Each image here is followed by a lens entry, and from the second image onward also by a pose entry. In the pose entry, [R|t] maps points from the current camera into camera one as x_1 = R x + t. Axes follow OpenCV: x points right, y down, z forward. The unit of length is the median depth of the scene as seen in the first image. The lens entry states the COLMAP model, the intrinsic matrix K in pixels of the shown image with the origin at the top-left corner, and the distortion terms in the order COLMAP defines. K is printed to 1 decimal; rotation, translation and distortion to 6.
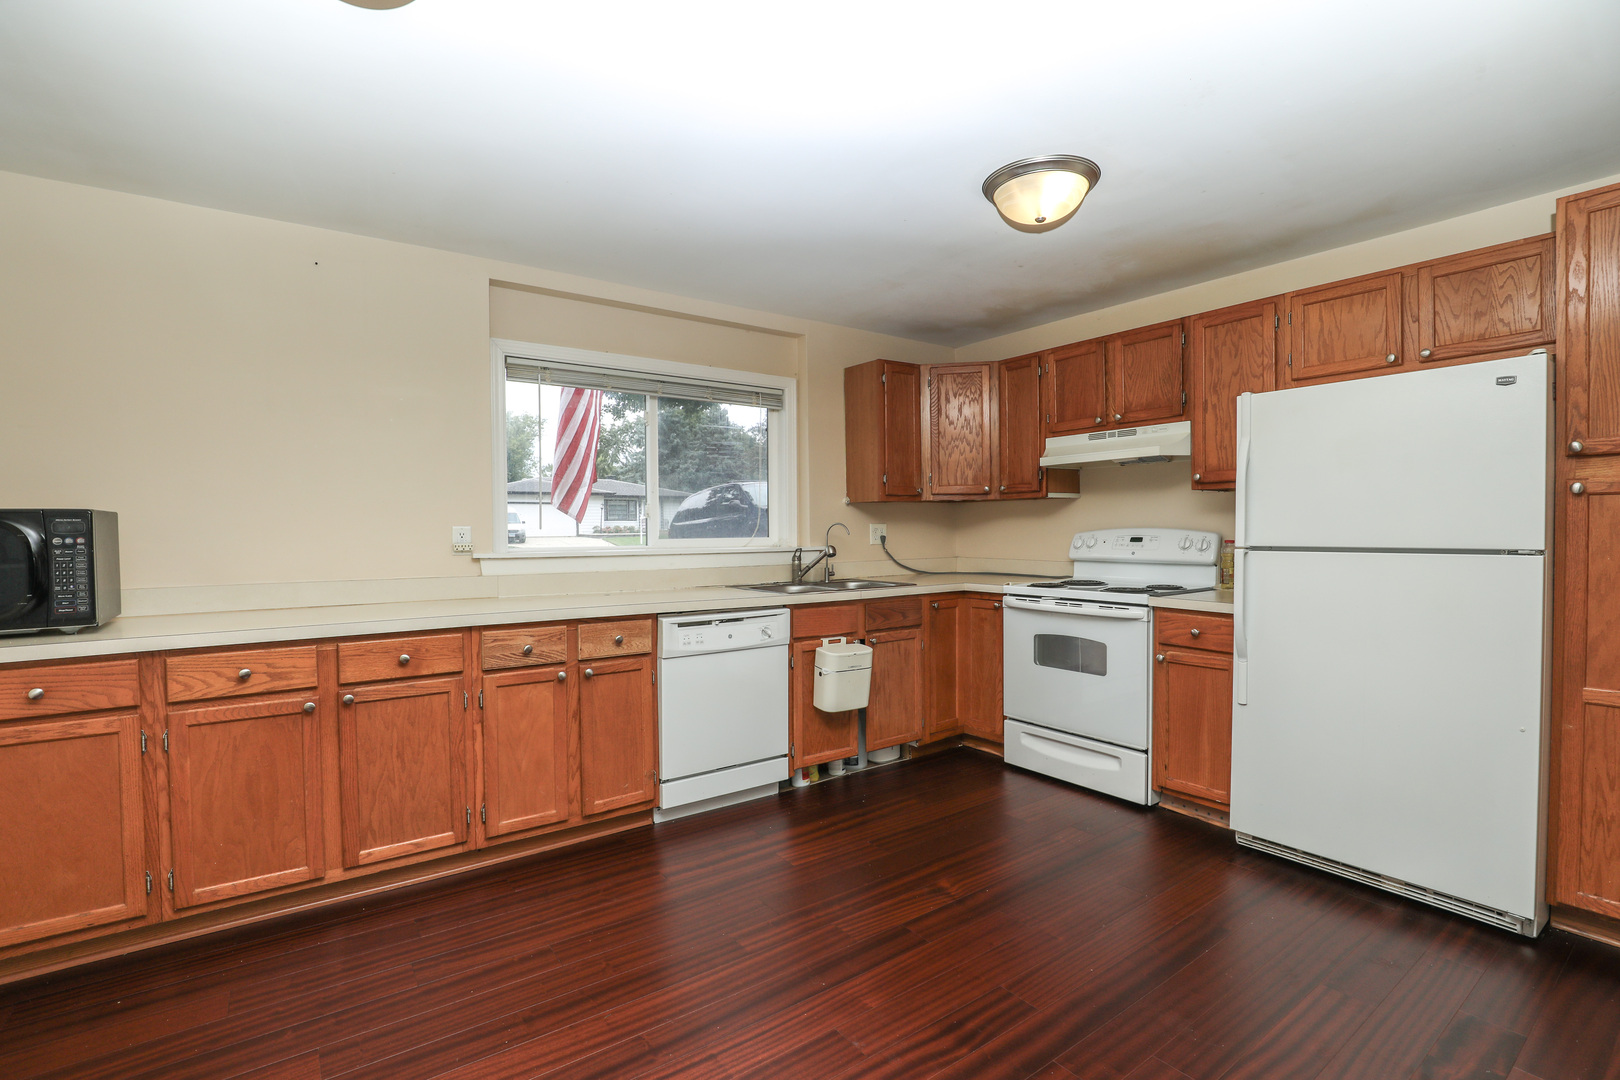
lens RADIAL K [[736.6, 0, 807.1], [0, 736.6, 540.0], [0, 0, 1]] dist [-0.028050, 0.003481]
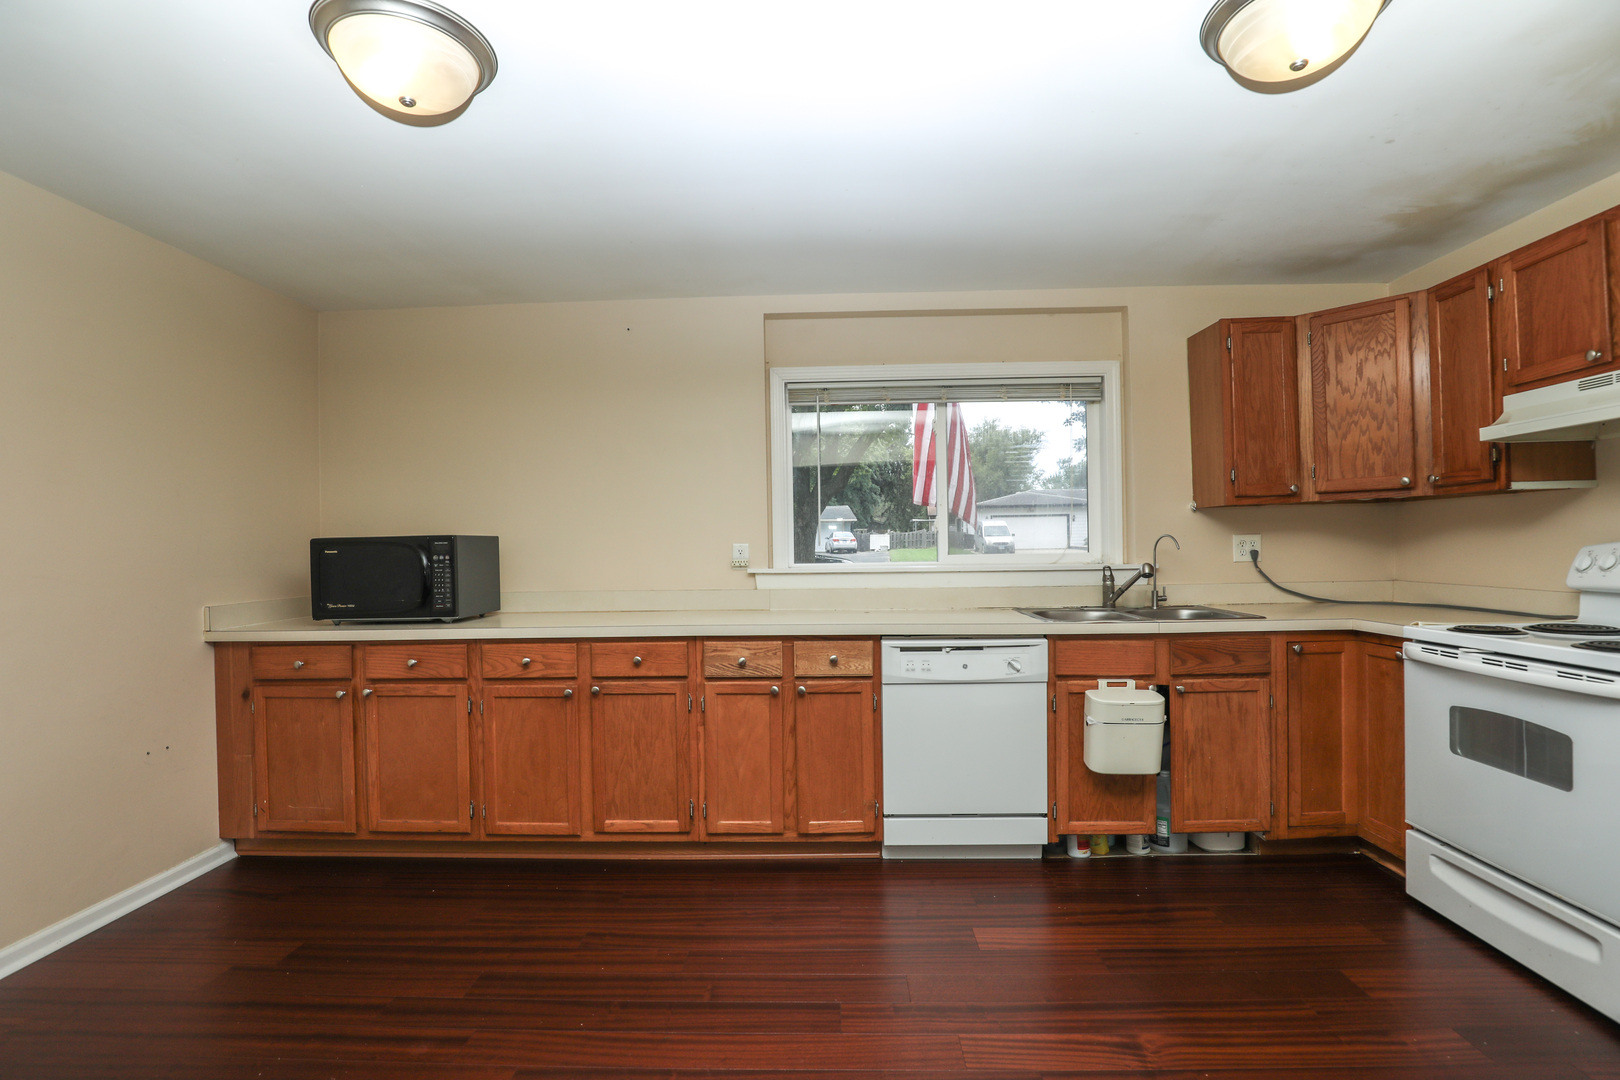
lens RADIAL K [[736.6, 0, 816.4], [0, 736.6, 544.5], [0, 0, 1]] dist [-0.028050, 0.003481]
pose [[0.795955, -0.006089, -0.605325, 0.274800], [0.000404, 0.999955, -0.009526, -0.006534], [0.605356, 0.007338, 0.795921, 0.182163]]
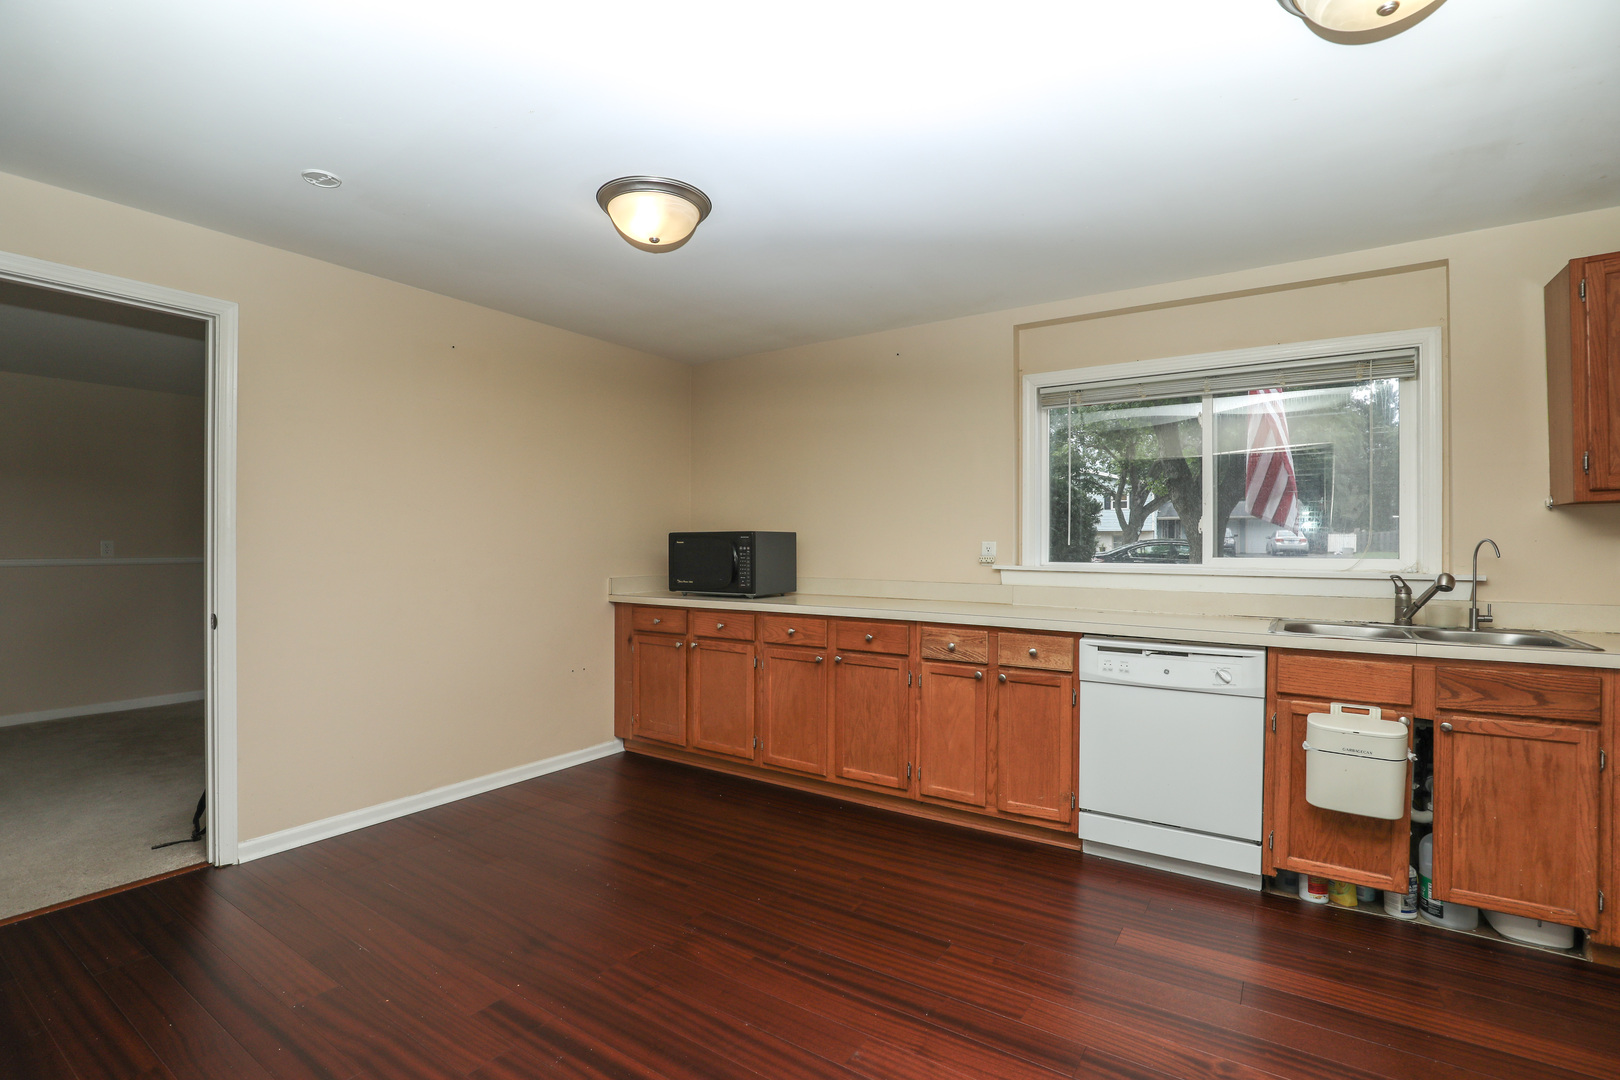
lens RADIAL K [[736.6, 0, 822.3], [0, 736.6, 541.9], [0, 0, 1]] dist [-0.028050, 0.003481]
pose [[0.365624, 0.005122, -0.930749, 0.516193], [-0.020693, 0.999782, -0.002627, -0.008899], [0.930533, 0.020220, 0.365650, 0.300332]]
